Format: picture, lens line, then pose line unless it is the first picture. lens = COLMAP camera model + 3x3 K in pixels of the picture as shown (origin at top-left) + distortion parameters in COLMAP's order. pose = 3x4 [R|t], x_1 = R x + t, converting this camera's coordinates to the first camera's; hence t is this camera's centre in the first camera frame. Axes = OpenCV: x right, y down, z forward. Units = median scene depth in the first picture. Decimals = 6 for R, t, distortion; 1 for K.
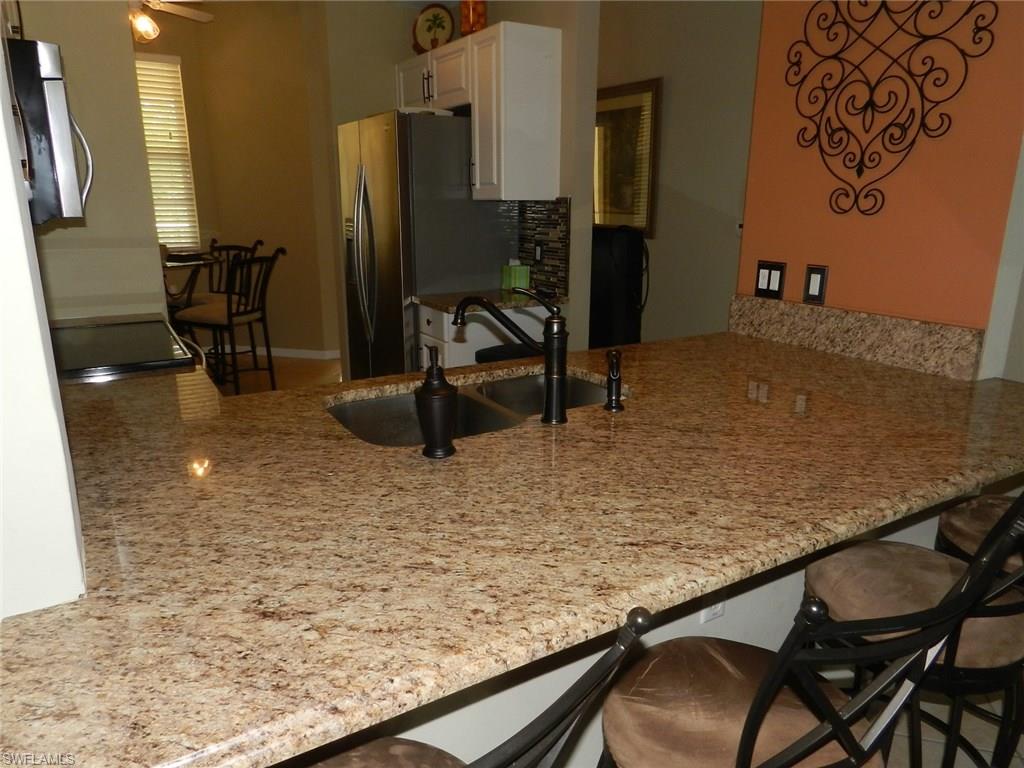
lens RADIAL K [[697.5, 0, 507.2], [0, 697.5, 384.1], [0, 0, 1]] dist [0.024518, -0.008336]
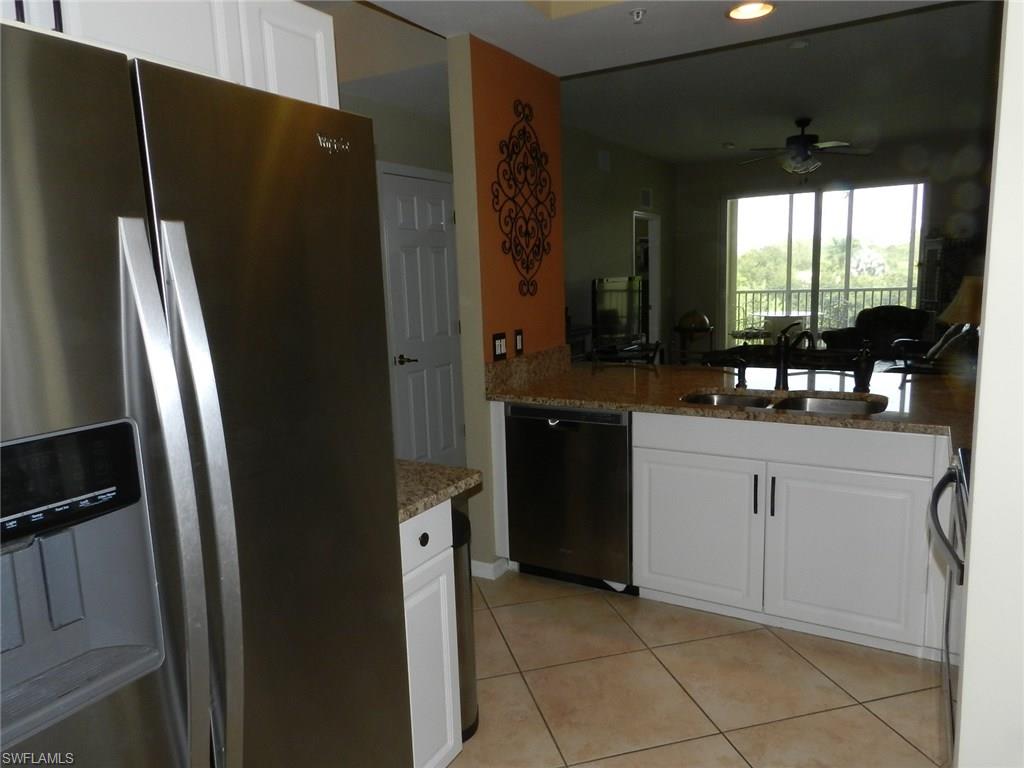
lens RADIAL K [[697.5, 0, 508.0], [0, 697.5, 384.3], [0, 0, 1]] dist [0.024518, -0.008336]
pose [[-0.485197, -0.122755, 0.865745, -0.986720], [0.260804, 0.924714, 0.277281, -0.550149], [-0.834605, 0.360326, -0.416653, 1.917751]]
